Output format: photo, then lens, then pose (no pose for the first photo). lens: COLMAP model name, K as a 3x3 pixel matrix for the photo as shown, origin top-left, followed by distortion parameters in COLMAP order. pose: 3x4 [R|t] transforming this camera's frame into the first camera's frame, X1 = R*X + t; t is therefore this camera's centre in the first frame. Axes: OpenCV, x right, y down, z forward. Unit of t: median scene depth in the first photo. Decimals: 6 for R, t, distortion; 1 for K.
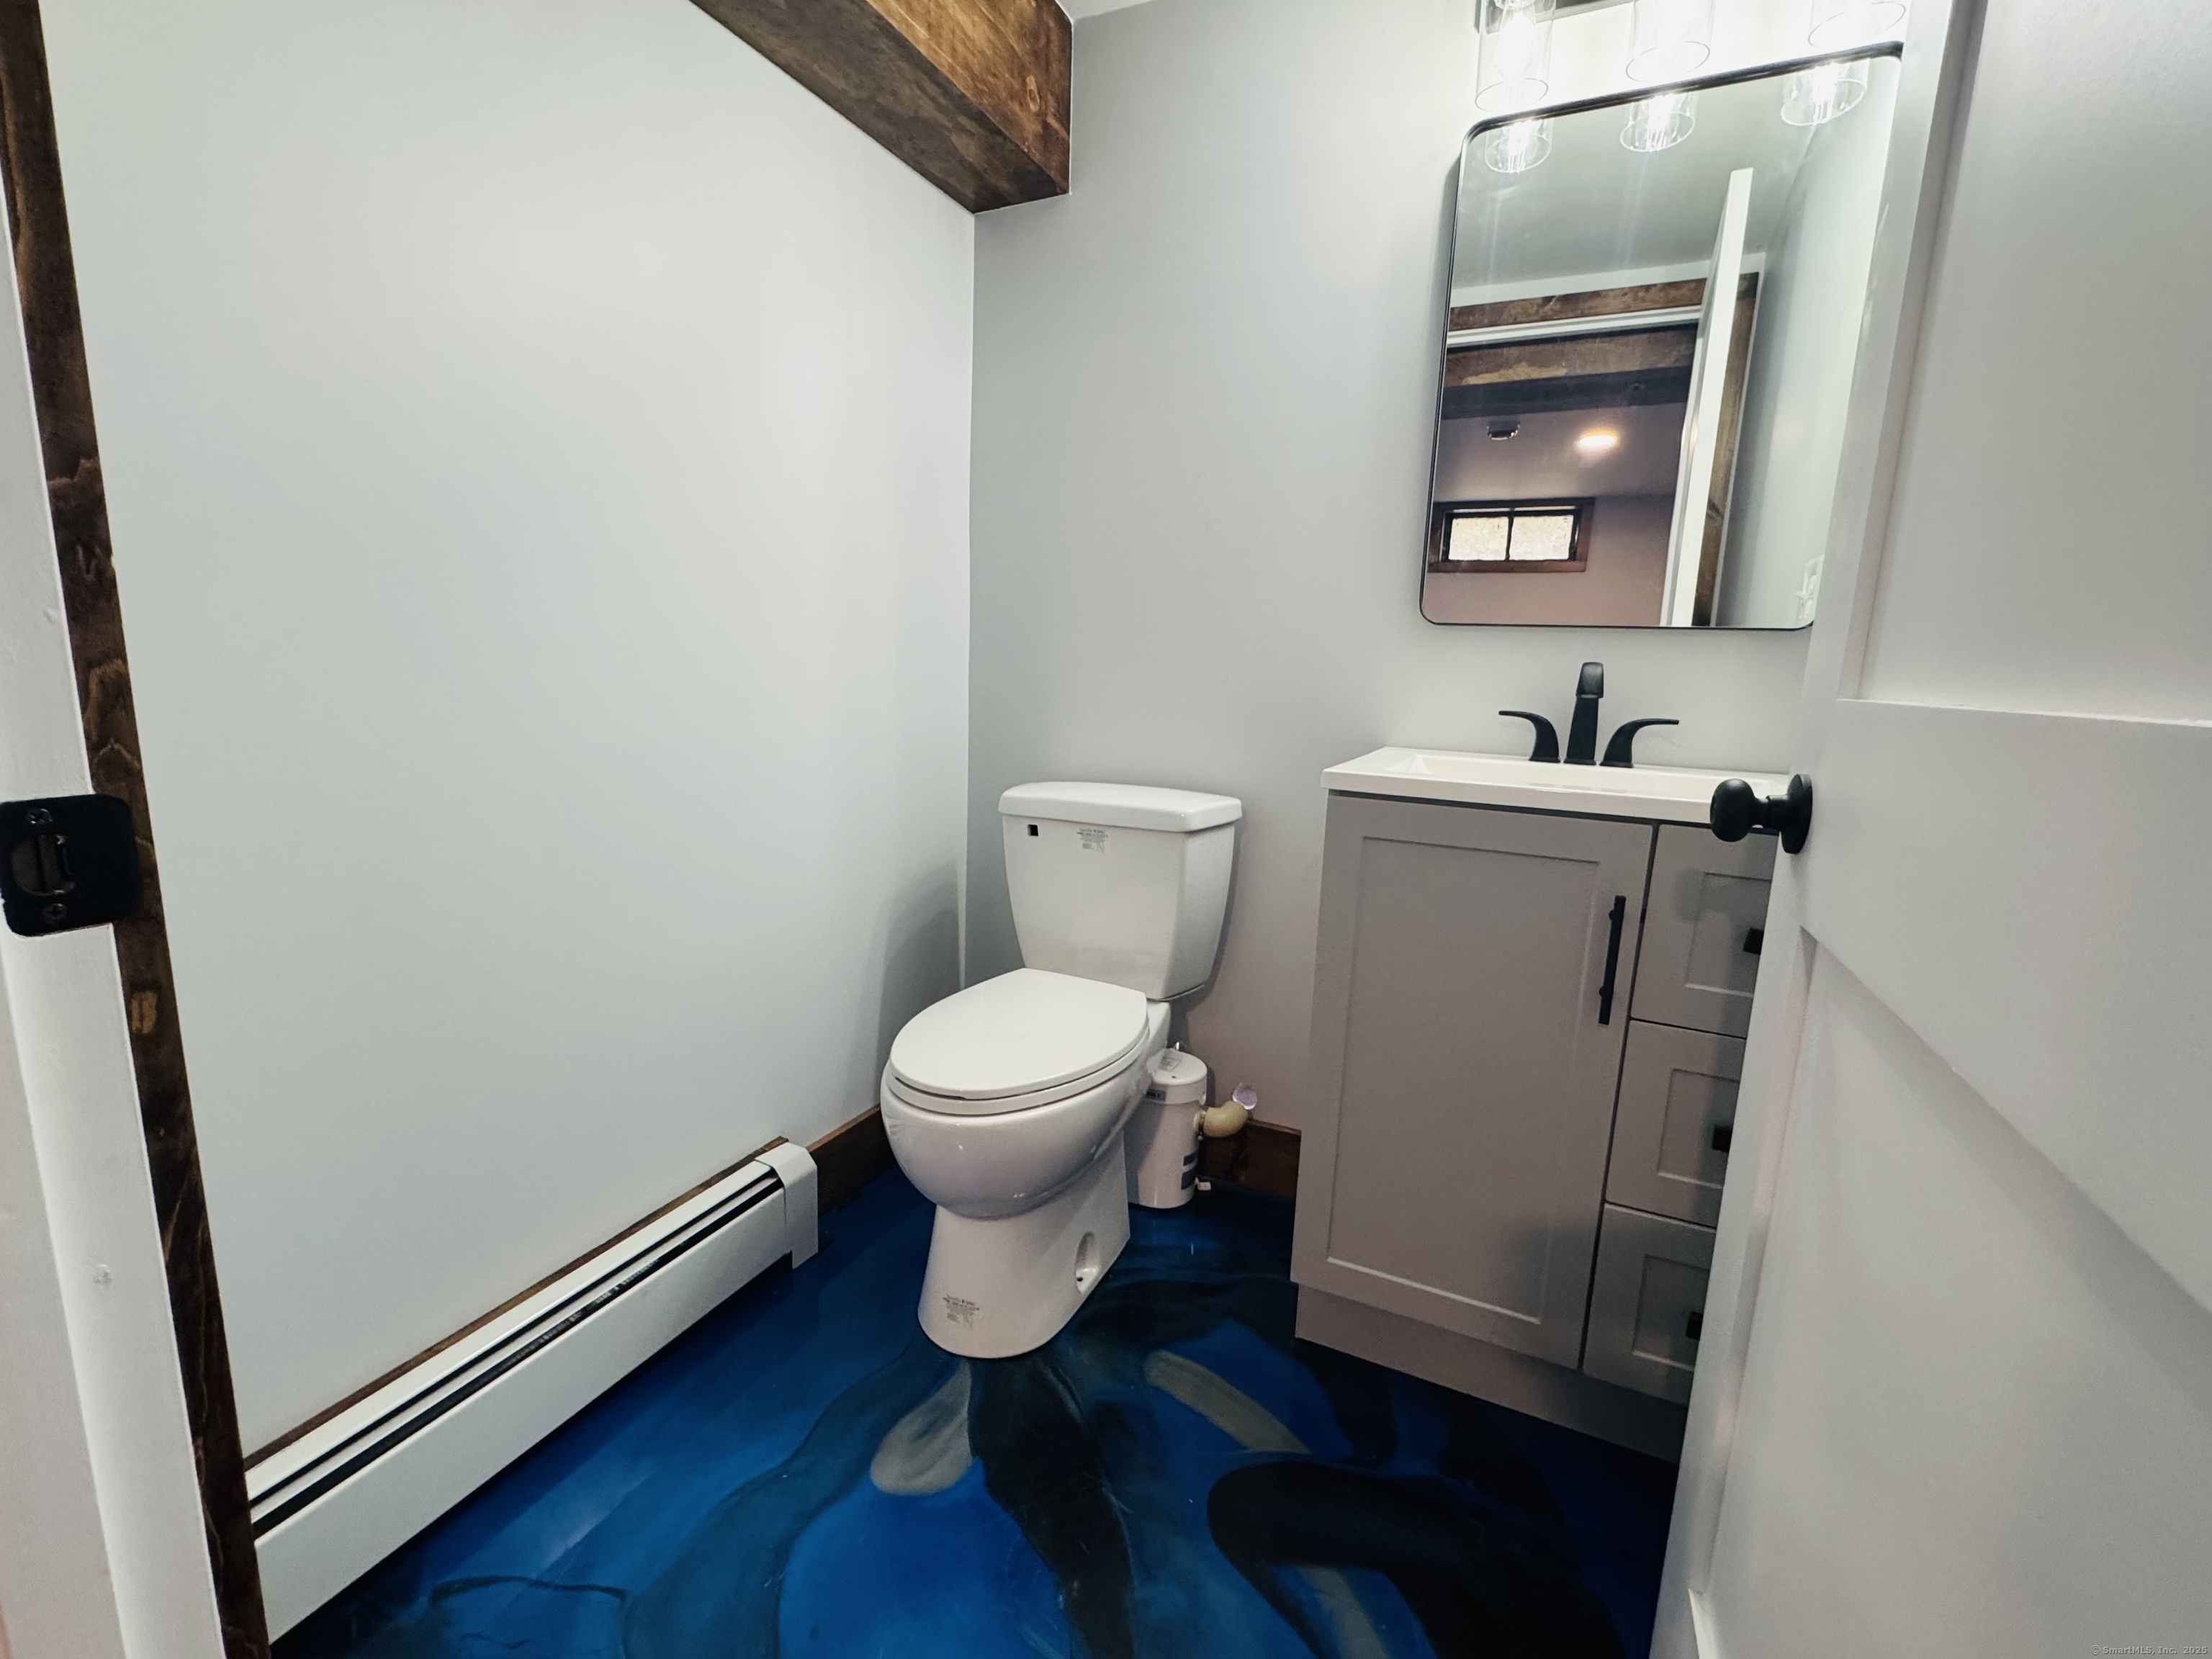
lens RADIAL K [[972.2, 0, 1108.2], [0, 972.2, 826.5], [0, 0, 1]] dist [0.000925, -0.000422]
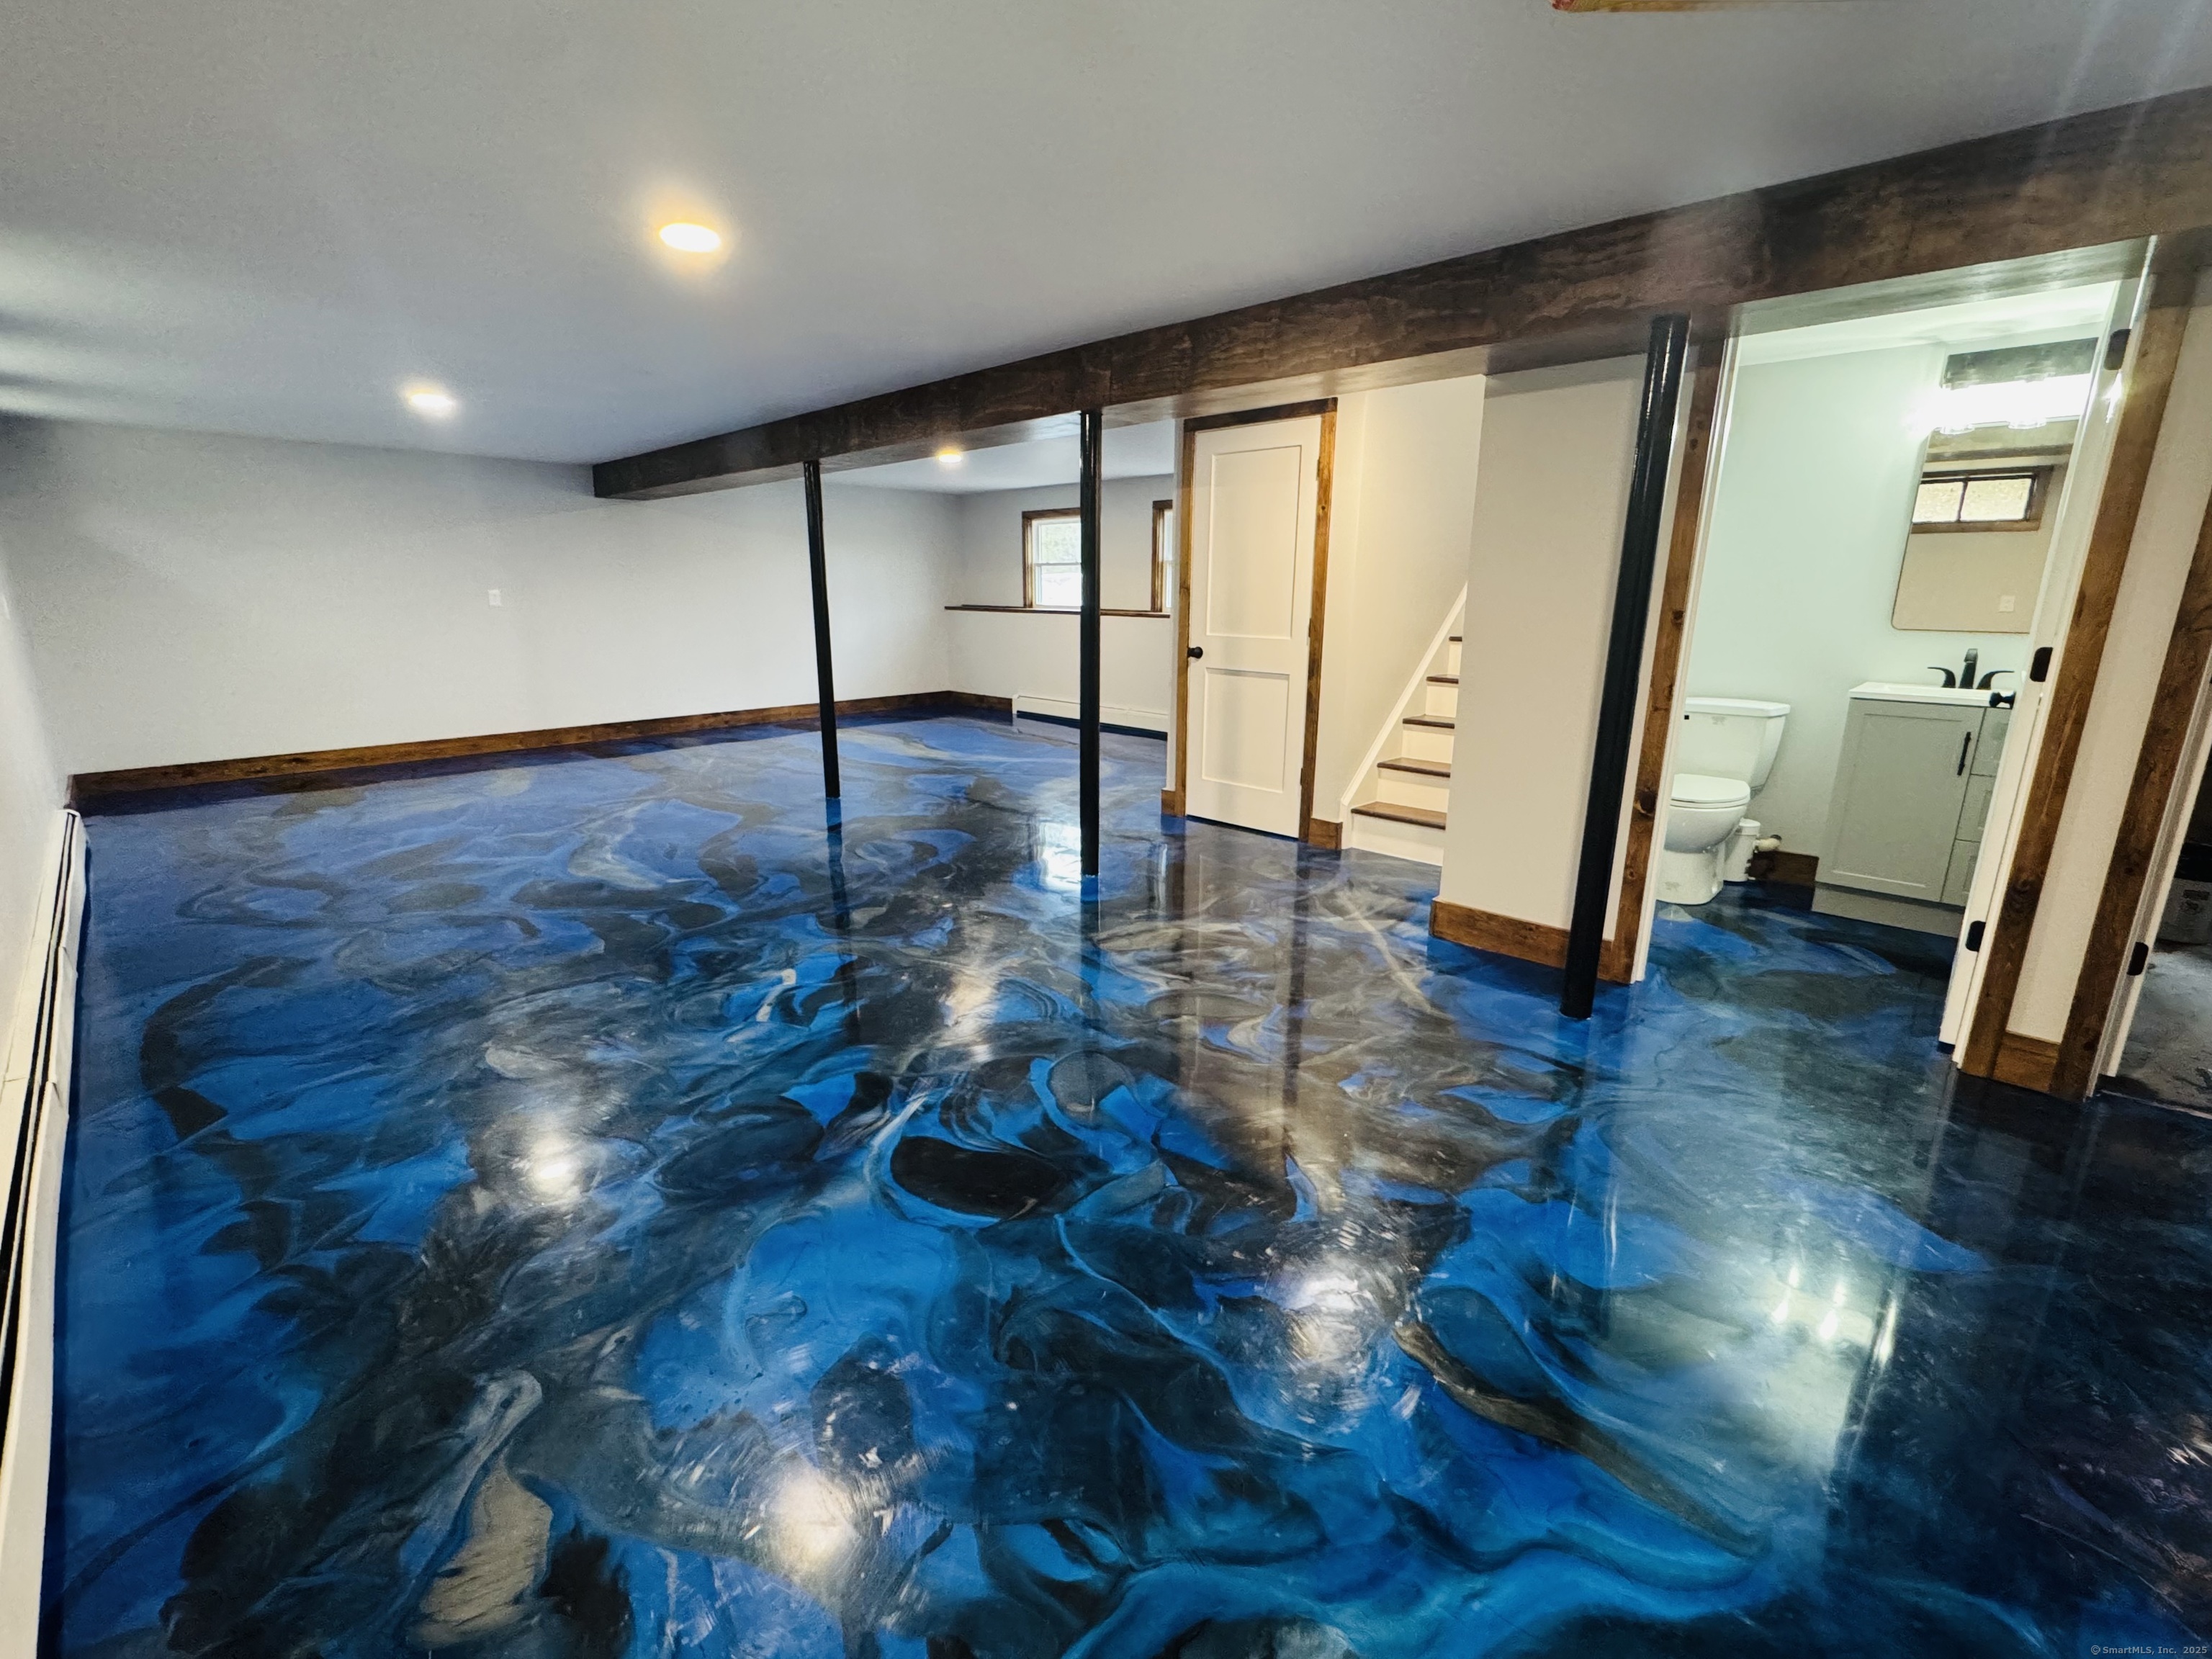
lens RADIAL K [[972.2, 0, 1102.5], [0, 972.2, 837.0], [0, 0, 1]] dist [0.000925, -0.000422]
pose [[0.947609, 0.047972, -0.315809, -0.688783], [-0.024097, 0.996577, 0.079076, 0.145132], [0.318522, -0.067323, 0.945522, -1.784881]]
